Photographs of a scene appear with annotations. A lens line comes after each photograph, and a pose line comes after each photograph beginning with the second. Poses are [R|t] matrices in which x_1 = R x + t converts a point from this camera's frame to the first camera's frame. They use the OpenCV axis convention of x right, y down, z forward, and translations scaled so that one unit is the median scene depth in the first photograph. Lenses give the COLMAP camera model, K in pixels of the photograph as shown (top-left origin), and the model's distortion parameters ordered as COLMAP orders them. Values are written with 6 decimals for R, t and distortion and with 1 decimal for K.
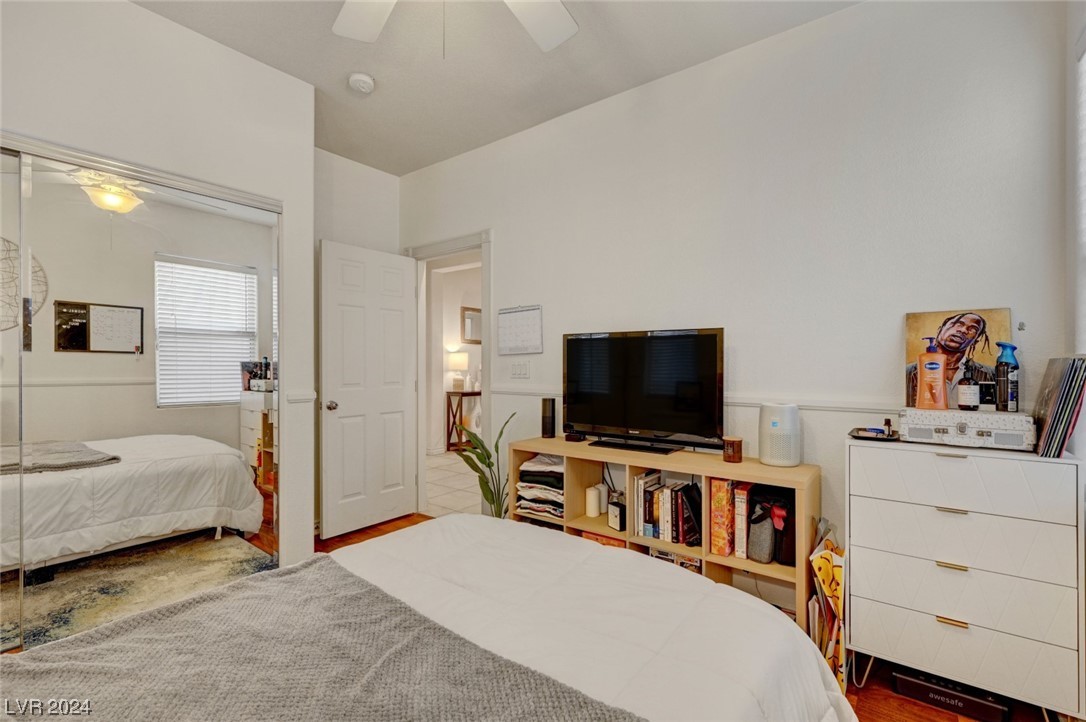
lens RADIAL K [[485.6, 0, 547.5], [0, 485.6, 364.2], [0, 0, 1]] dist [-0.002067, -0.000010]
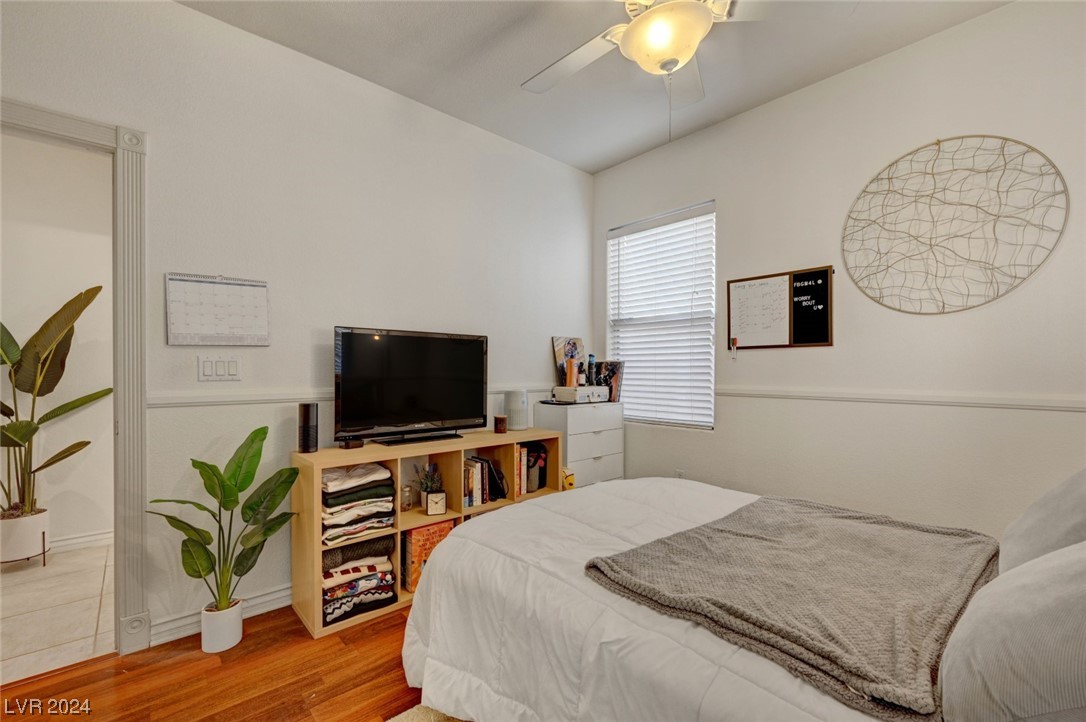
lens RADIAL K [[459.1, 0, 547.8], [0, 459.1, 366.3], [0, 0, 1]] dist [0.000213, 0.000041]
pose [[0.186786, 0.007799, 0.982370, -0.747880], [-0.000789, 0.999969, -0.007789, 0.016225], [-0.982400, 0.000680, 0.186786, 0.517963]]
